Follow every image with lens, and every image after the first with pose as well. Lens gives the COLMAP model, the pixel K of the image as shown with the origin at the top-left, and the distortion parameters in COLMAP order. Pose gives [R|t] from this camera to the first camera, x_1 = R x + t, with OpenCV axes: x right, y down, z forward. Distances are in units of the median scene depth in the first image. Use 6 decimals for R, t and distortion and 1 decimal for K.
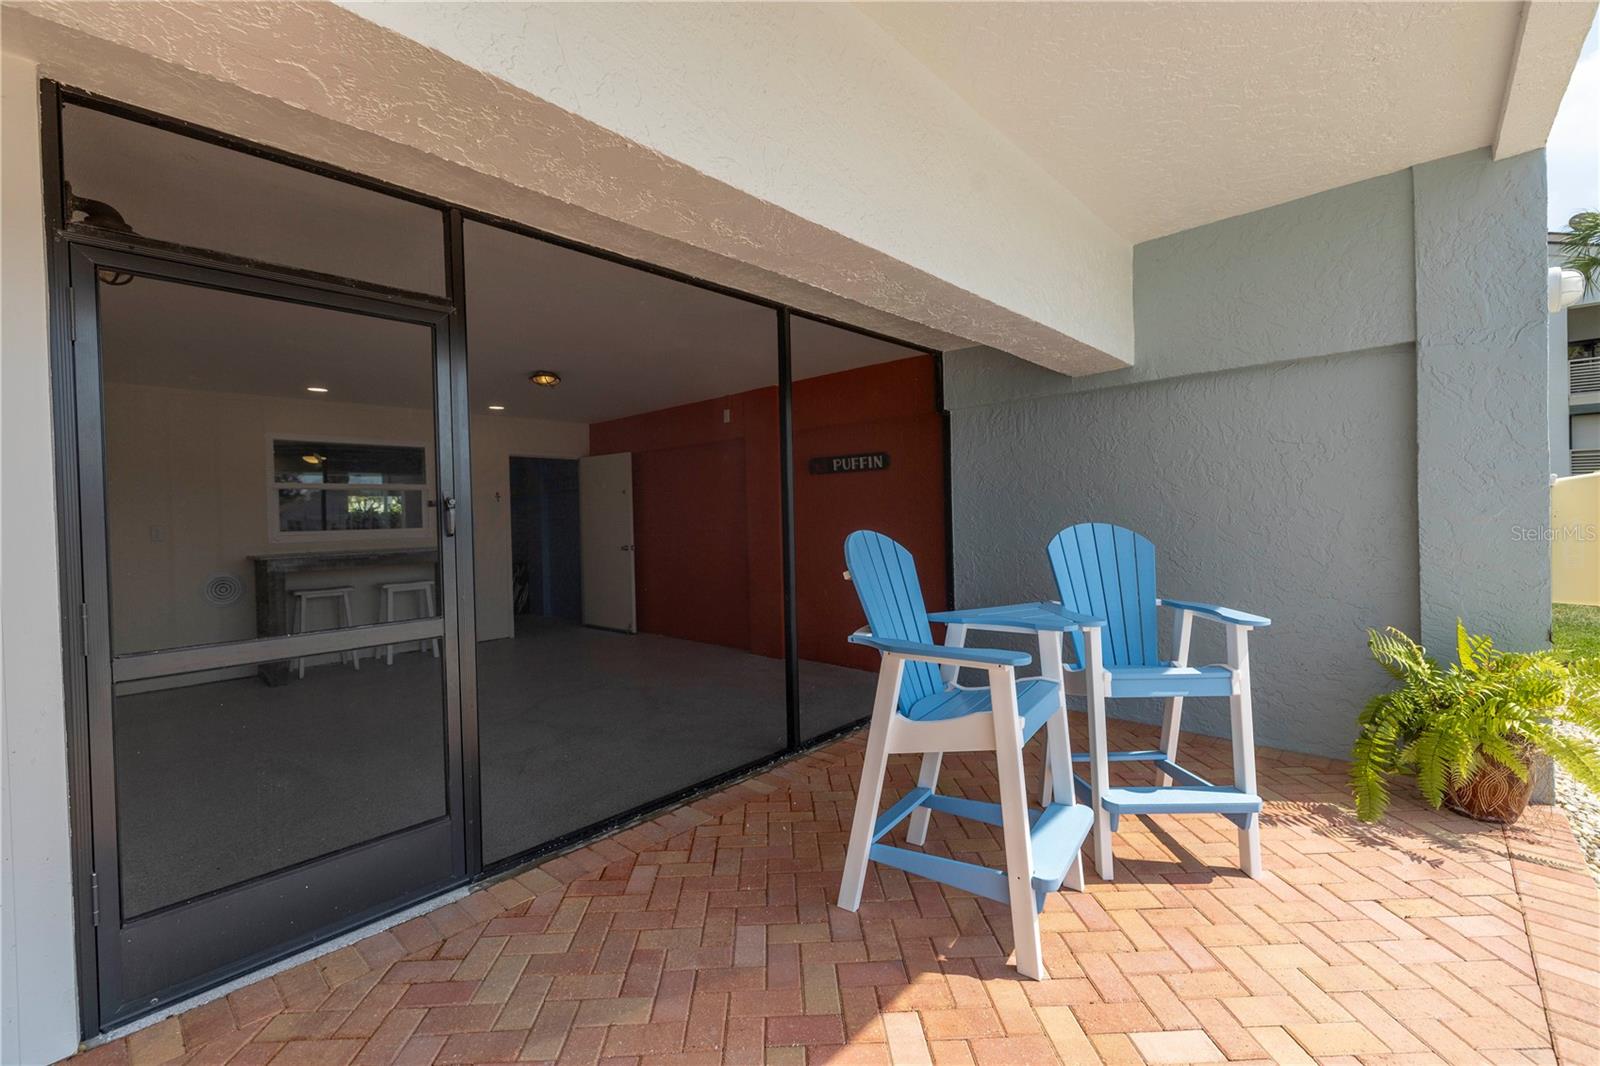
lens RADIAL K [[666.0, 0, 800.7], [0, 666.0, 518.4], [0, 0, 1]] dist [-0.000080, -0.000183]
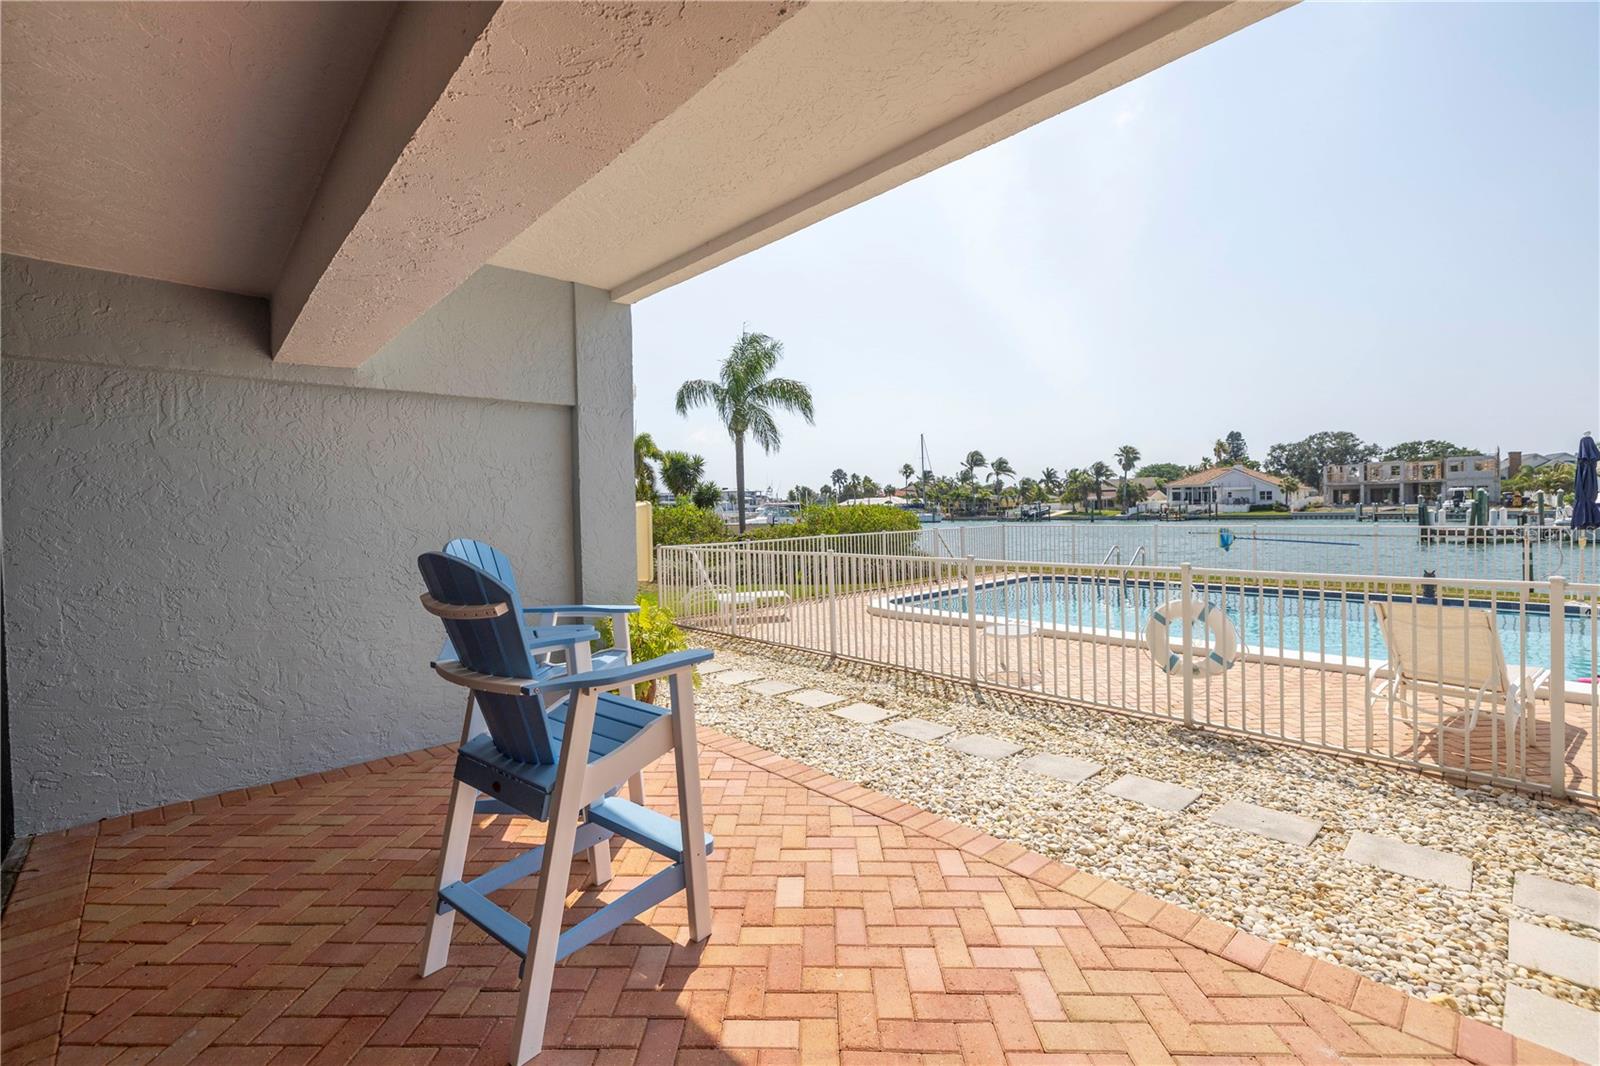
lens RADIAL K [[666.0, 0, 800.7], [0, 666.0, 518.4], [0, 0, 1]] dist [-0.000080, -0.000183]
pose [[0.062865, 0.015579, 0.997900, -0.447642], [0.031725, 0.999342, -0.017601, 0.011905], [-0.997518, 0.032765, 0.062329, 0.442714]]
